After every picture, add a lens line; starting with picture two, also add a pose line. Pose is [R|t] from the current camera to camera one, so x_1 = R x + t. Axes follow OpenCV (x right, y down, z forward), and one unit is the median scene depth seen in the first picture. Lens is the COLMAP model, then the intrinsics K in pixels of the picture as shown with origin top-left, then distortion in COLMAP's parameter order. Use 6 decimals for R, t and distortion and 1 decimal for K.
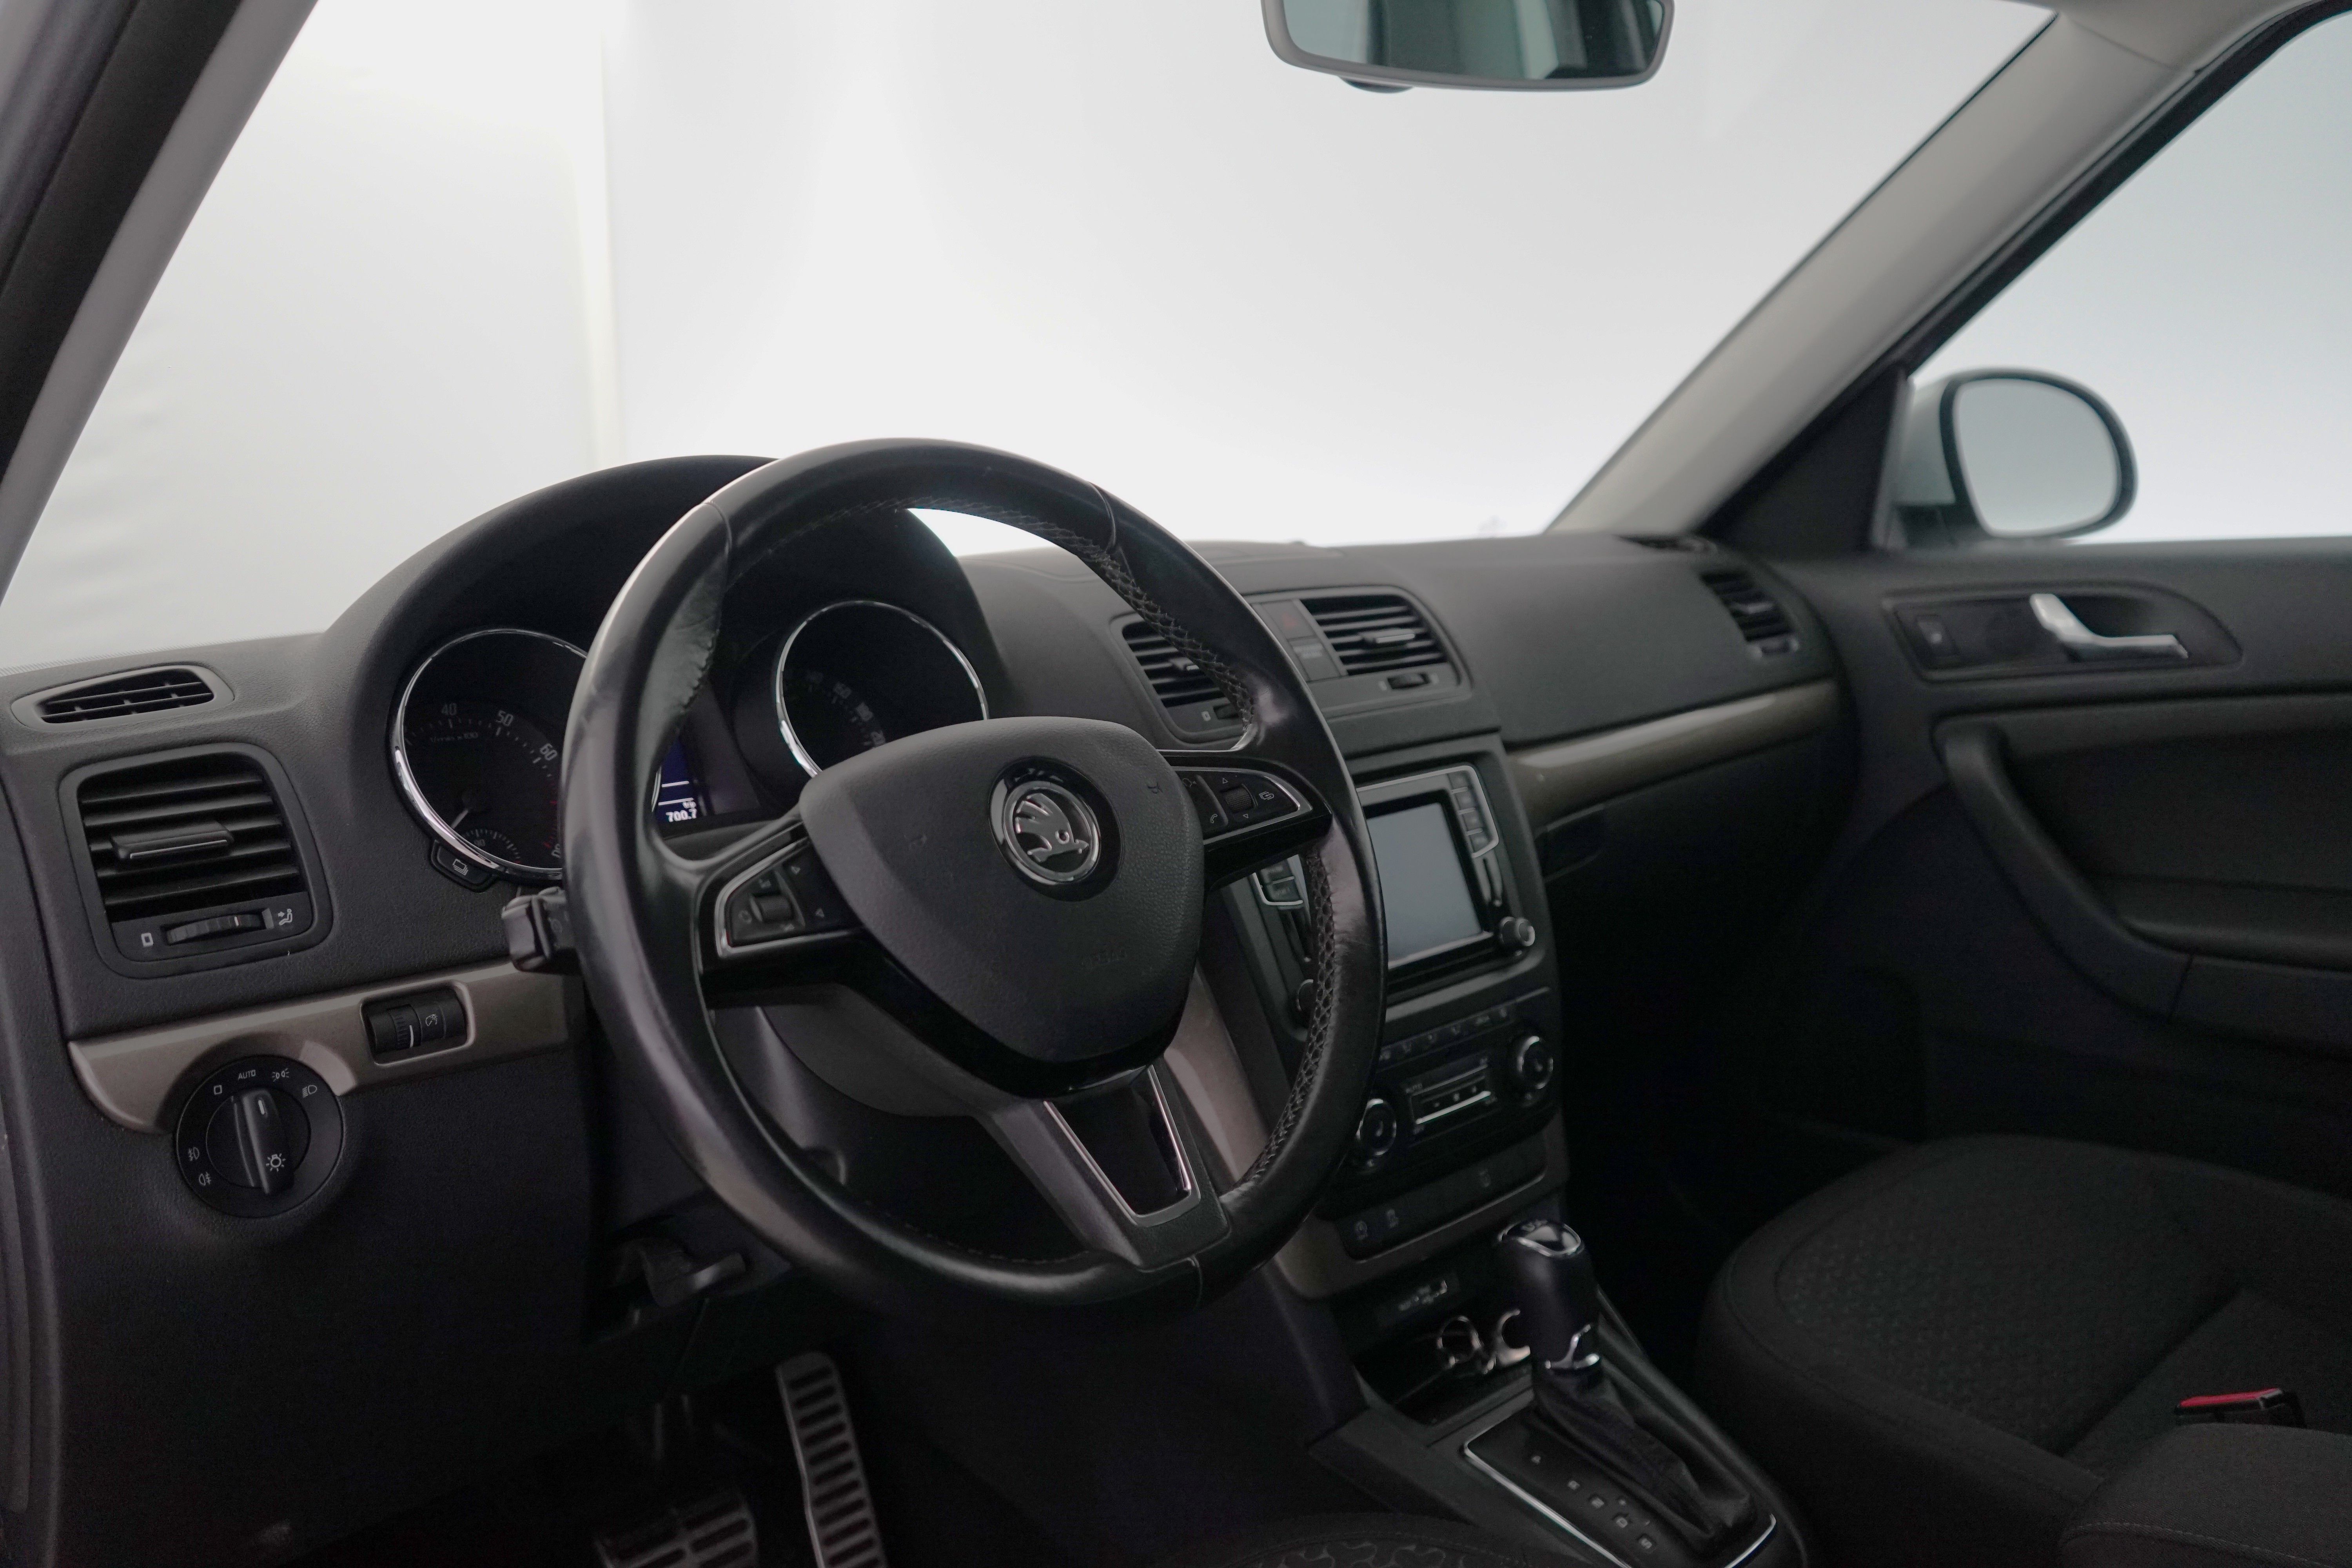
lens RADIAL K [[1895.5, 0, 1176.0], [0, 1895.5, 784.0], [0, 0, 1]] dist [0.000278, 0.002809]
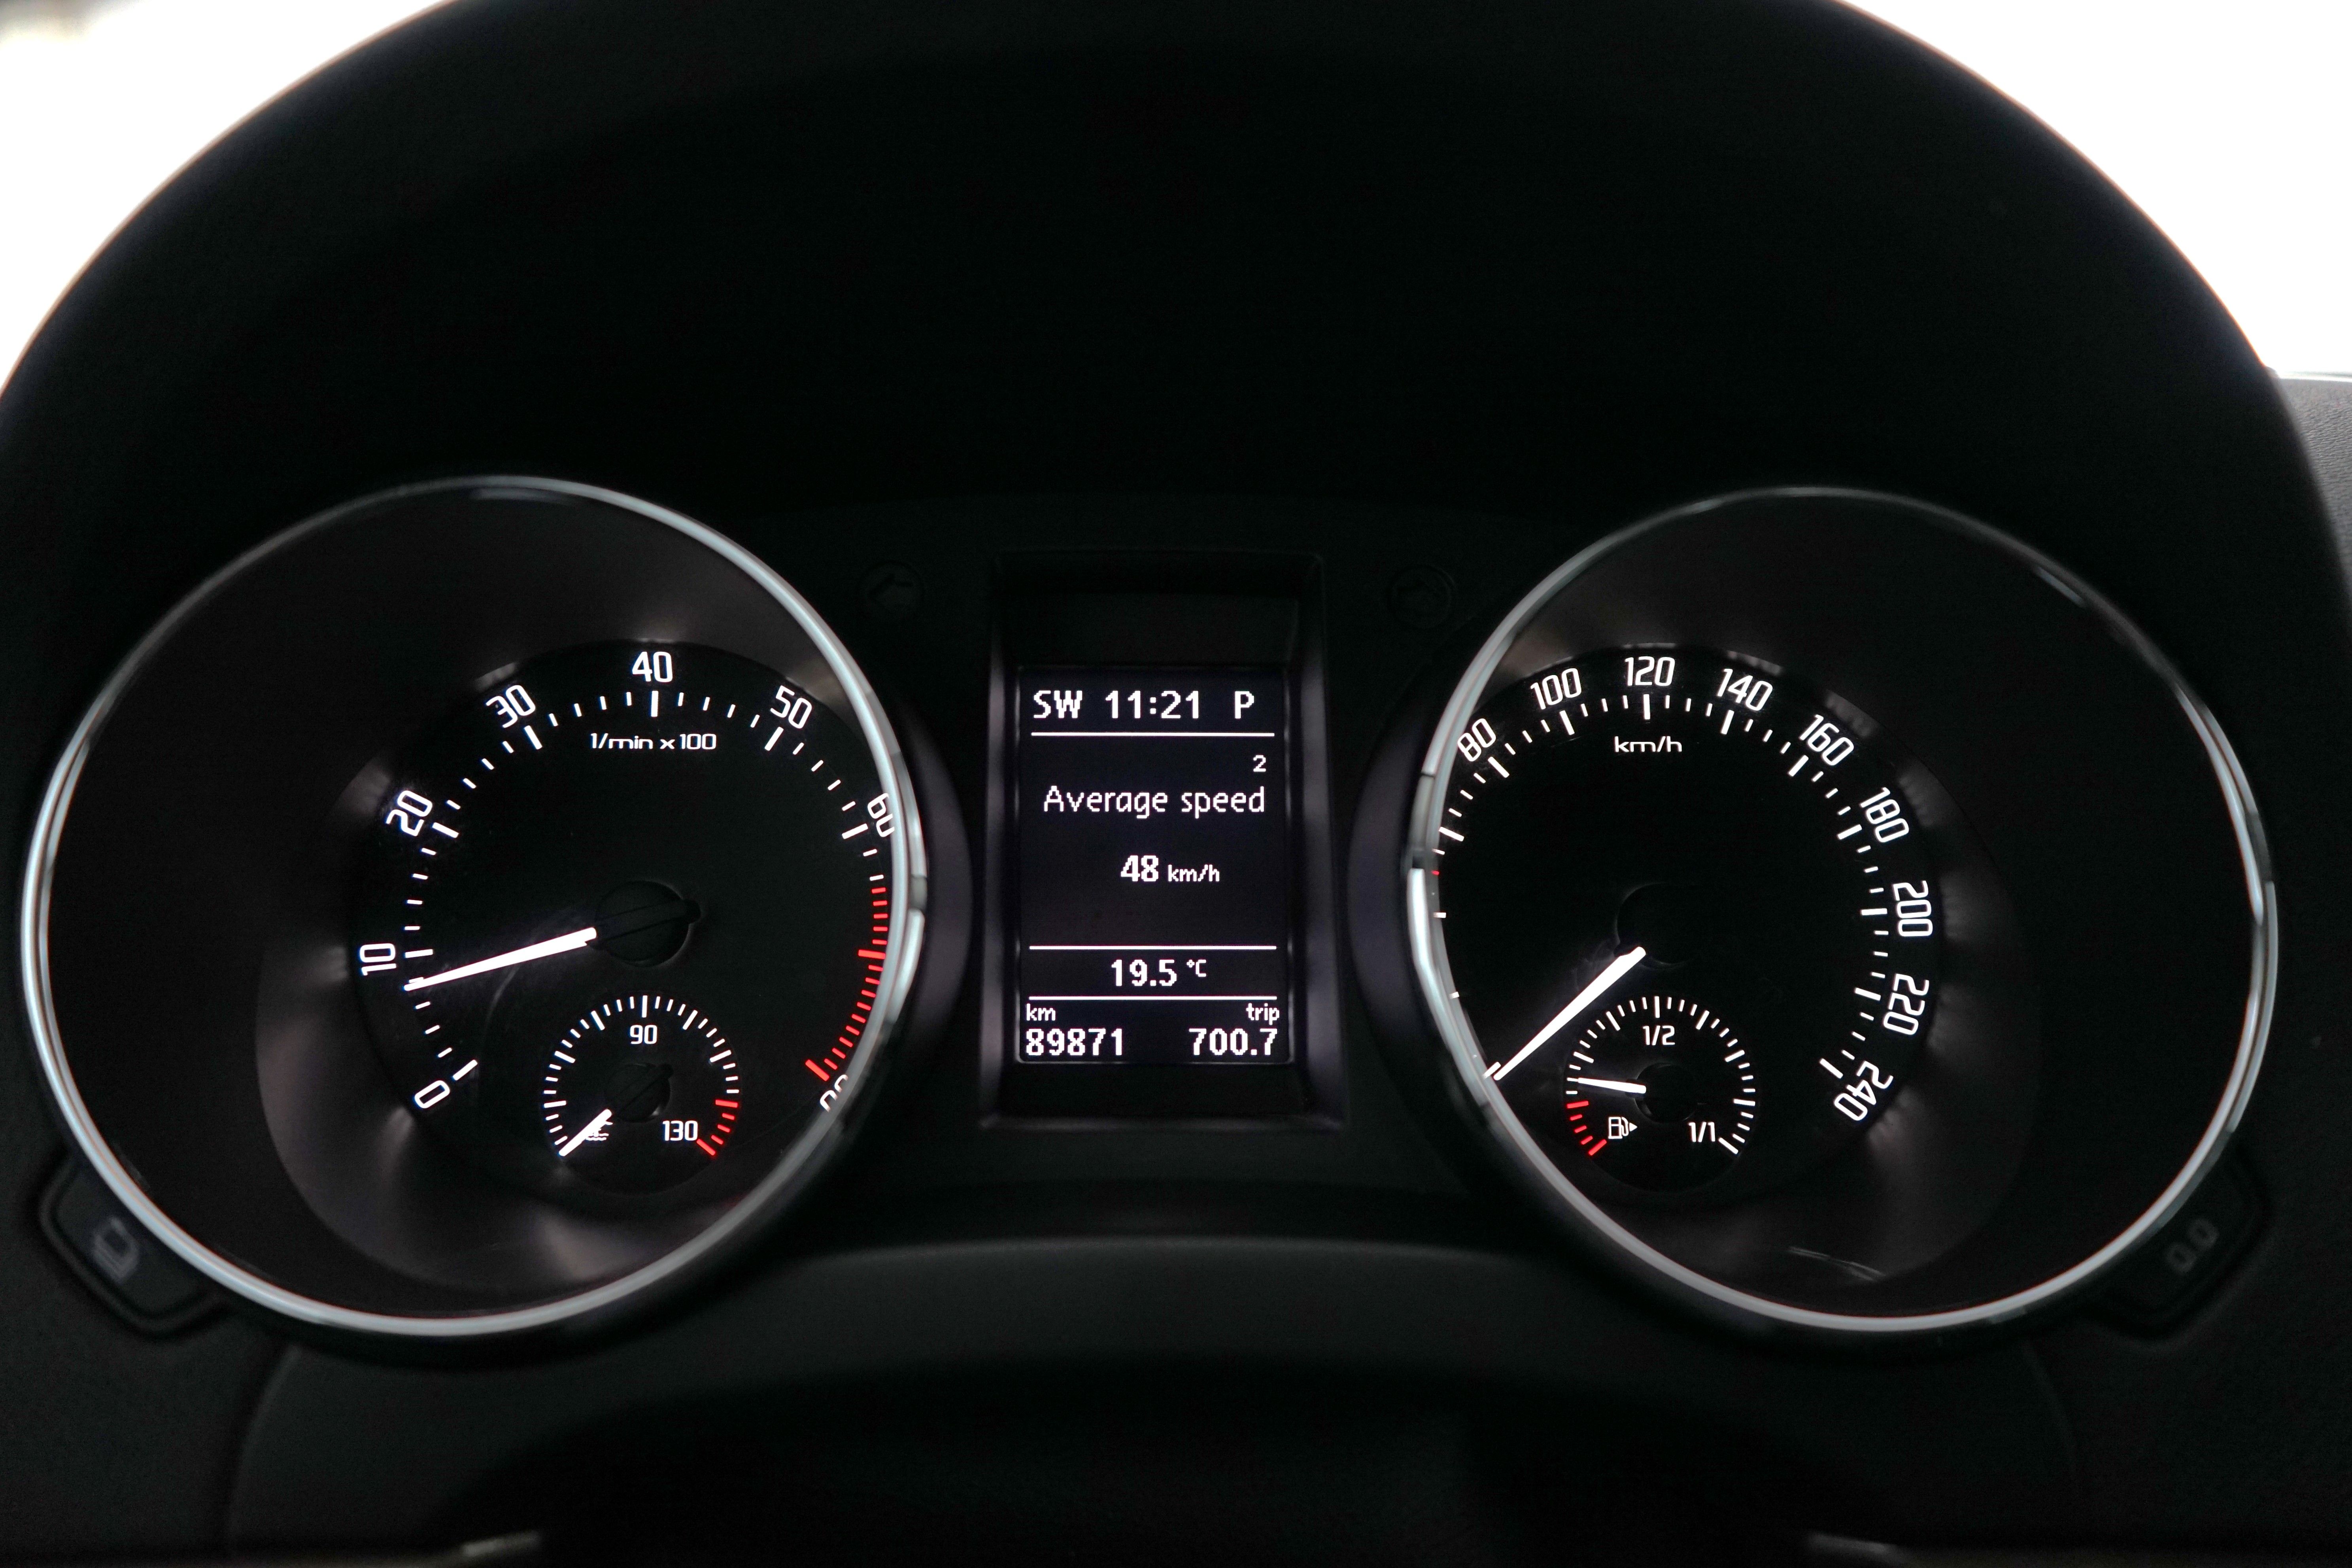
lens RADIAL K [[1889.0, 0, 1176.0], [0, 1889.0, 784.0], [0, 0, 1]] dist [-0.003733, -0.003936]
pose [[0.753194, 0.211748, -0.622785, -0.052973], [-0.137581, 0.976543, 0.165636, -0.078120], [0.643250, -0.039072, 0.764659, 0.648938]]
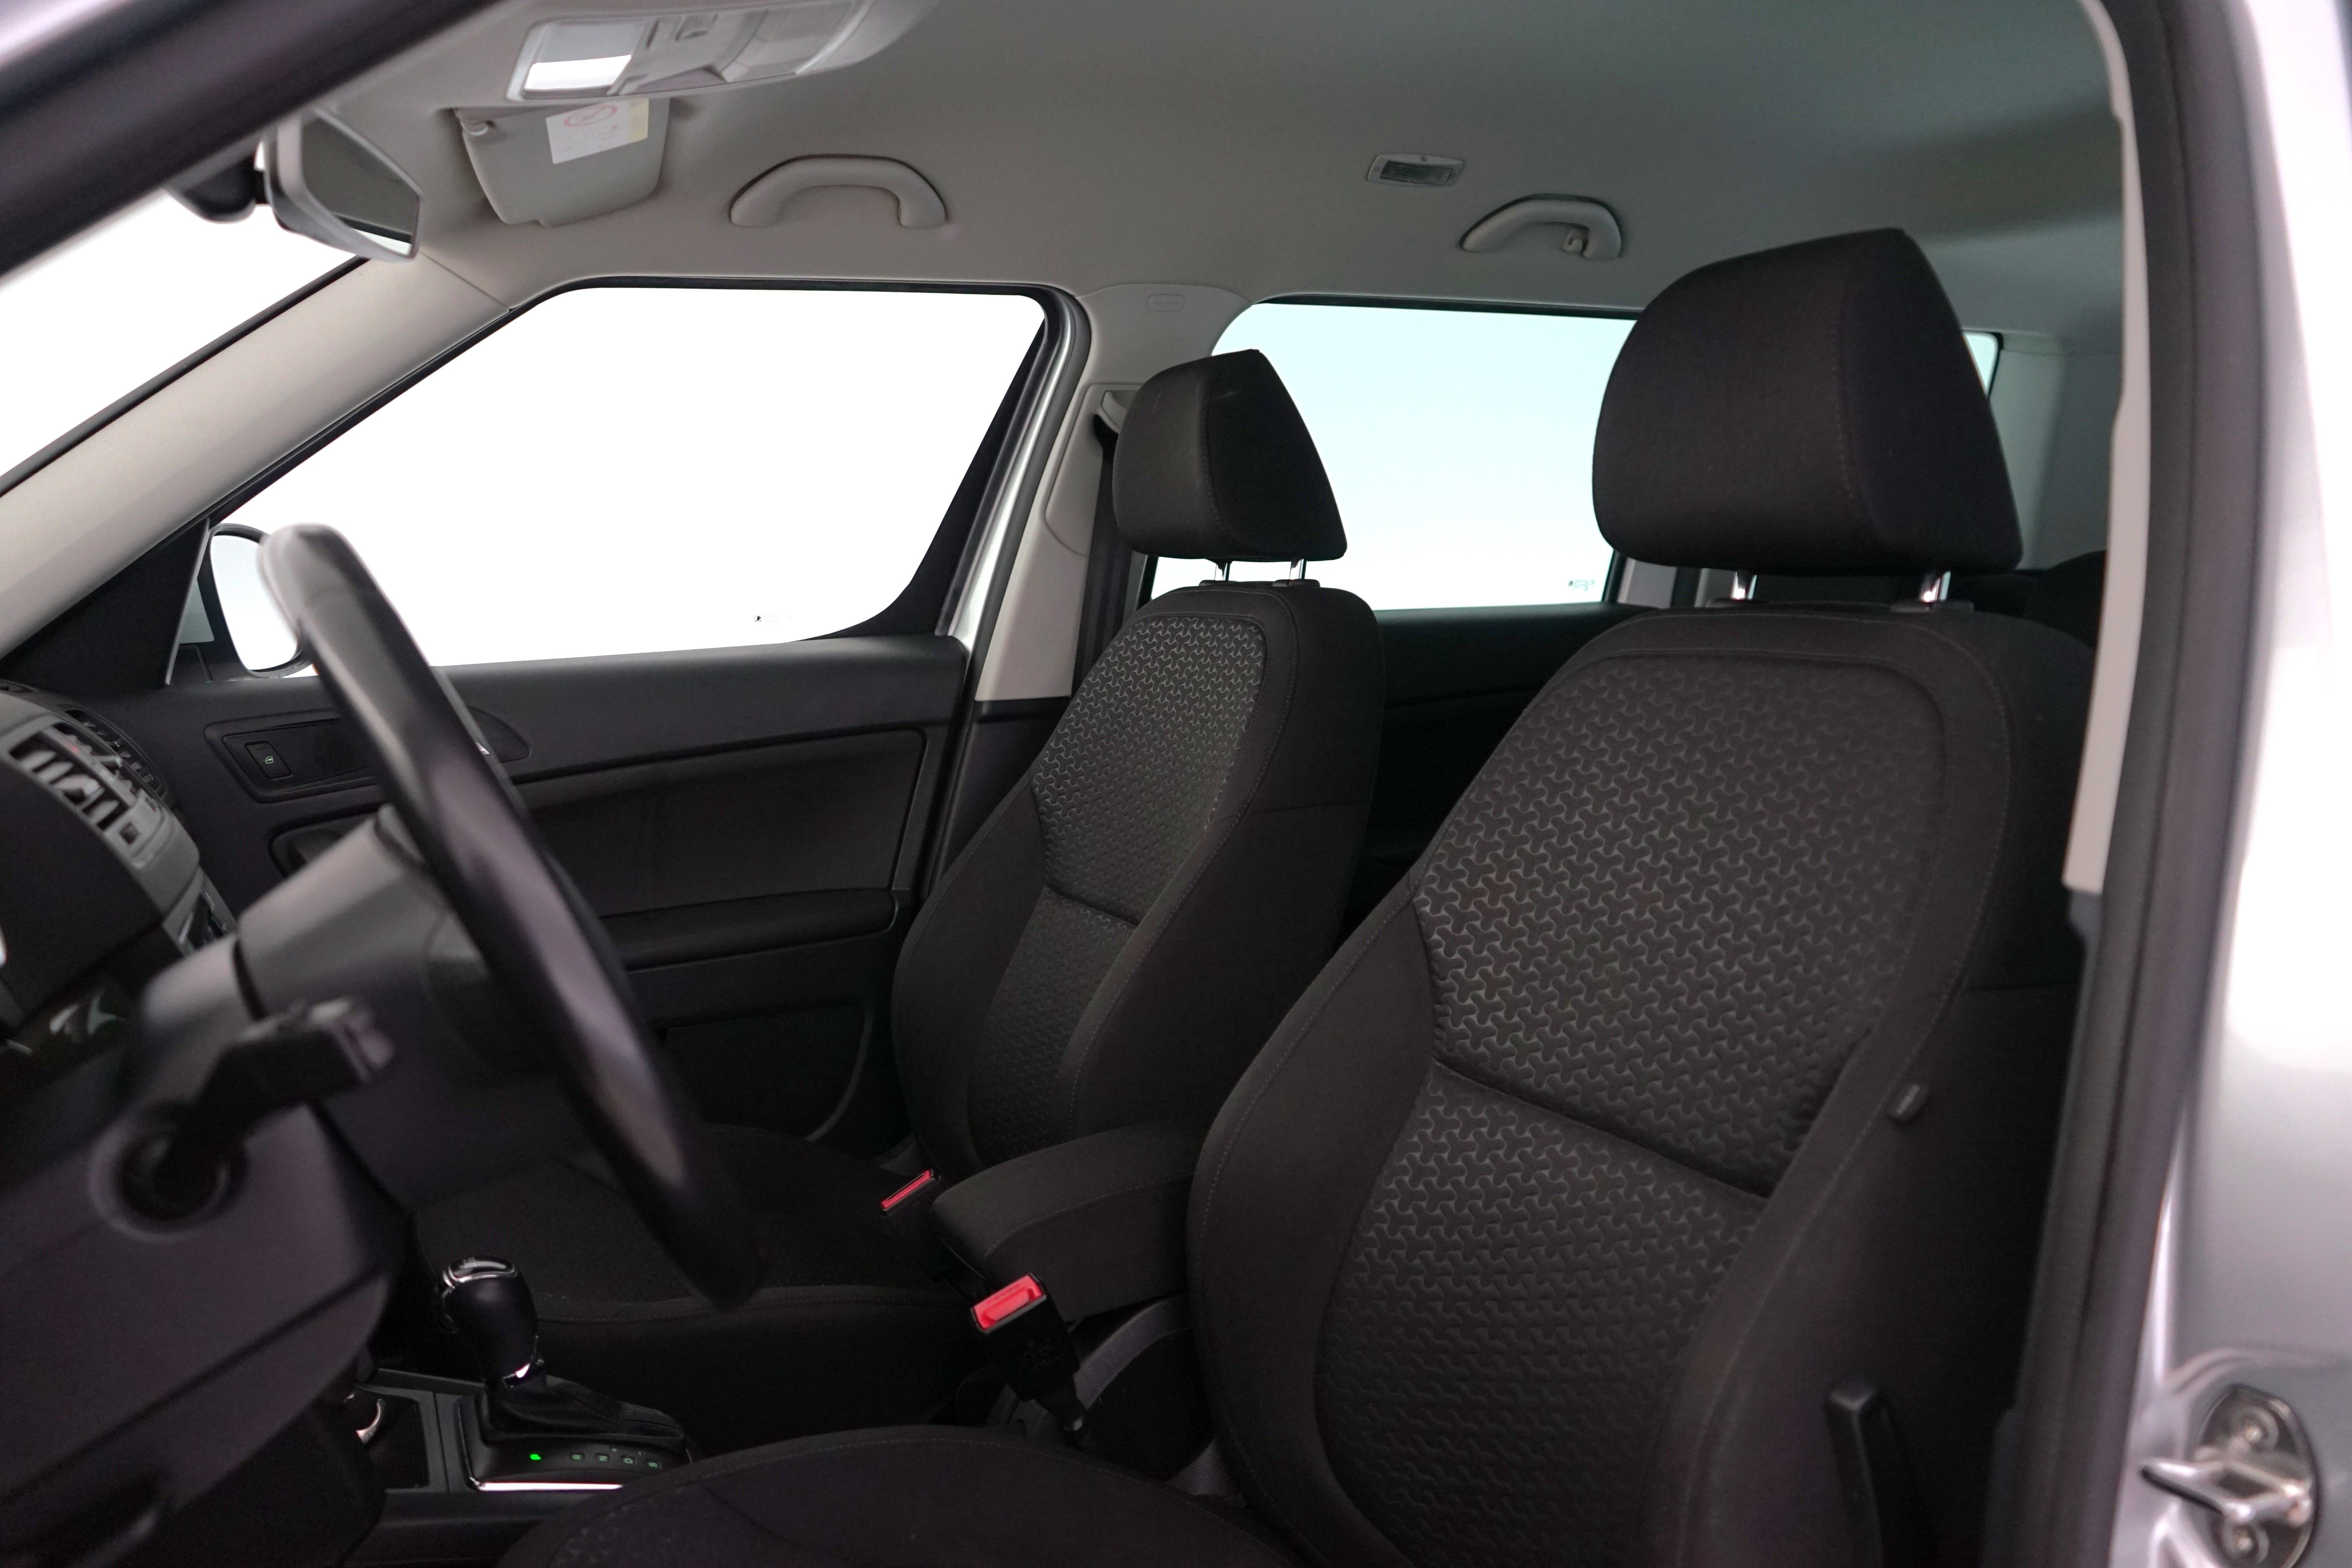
lens RADIAL K [[1895.5, 0, 1176.0], [0, 1895.5, 784.0], [0, 0, 1]] dist [0.000278, 0.002809]
pose [[0.372345, -0.089622, 0.923757, -0.539587], [0.163956, 0.986024, 0.029576, -0.010858], [-0.913497, 0.140443, 0.381835, 0.112041]]
